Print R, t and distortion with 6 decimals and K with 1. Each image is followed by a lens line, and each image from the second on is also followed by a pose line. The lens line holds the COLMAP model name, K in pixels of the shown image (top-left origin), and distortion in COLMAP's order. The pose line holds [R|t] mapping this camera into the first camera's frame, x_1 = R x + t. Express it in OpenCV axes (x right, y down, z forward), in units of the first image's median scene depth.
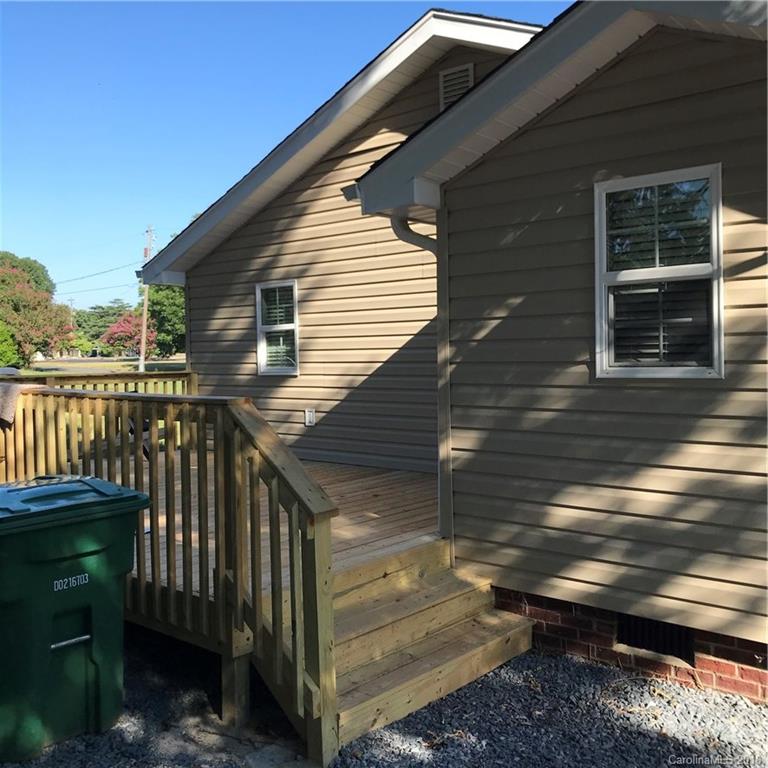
lens RADIAL K [[851.6, 0, 384.0], [0, 851.6, 384.0], [0, 0, 1]] dist [-0.004278, -0.009184]
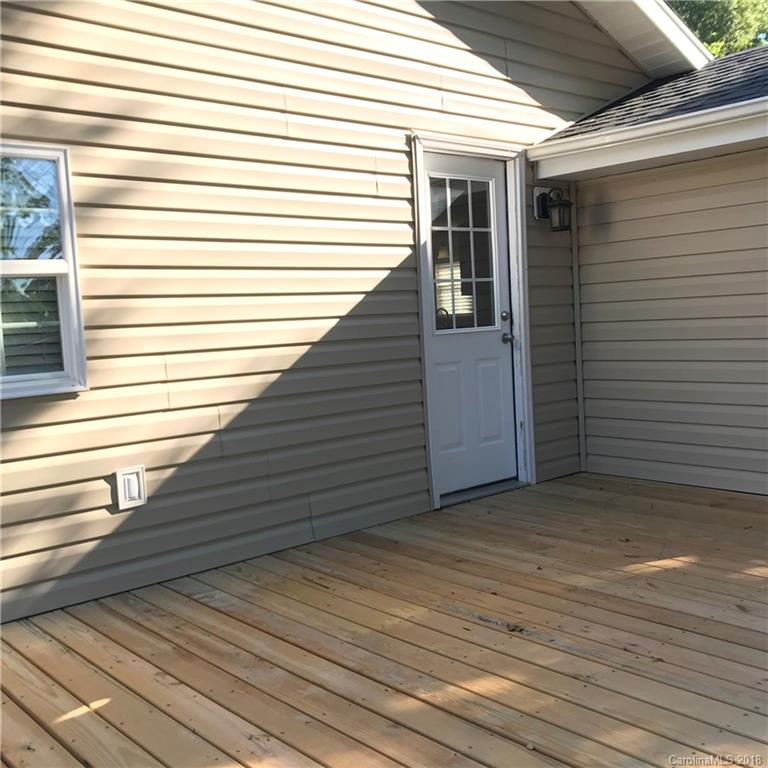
lens RADIAL K [[851.6, 0, 384.0], [0, 851.6, 384.0], [0, 0, 1]] dist [-0.004278, -0.009184]
pose [[0.118334, -0.054491, 0.991478, -0.478218], [0.091654, 0.994830, 0.043737, -0.018201], [-0.988735, 0.085697, 0.122716, 0.816766]]
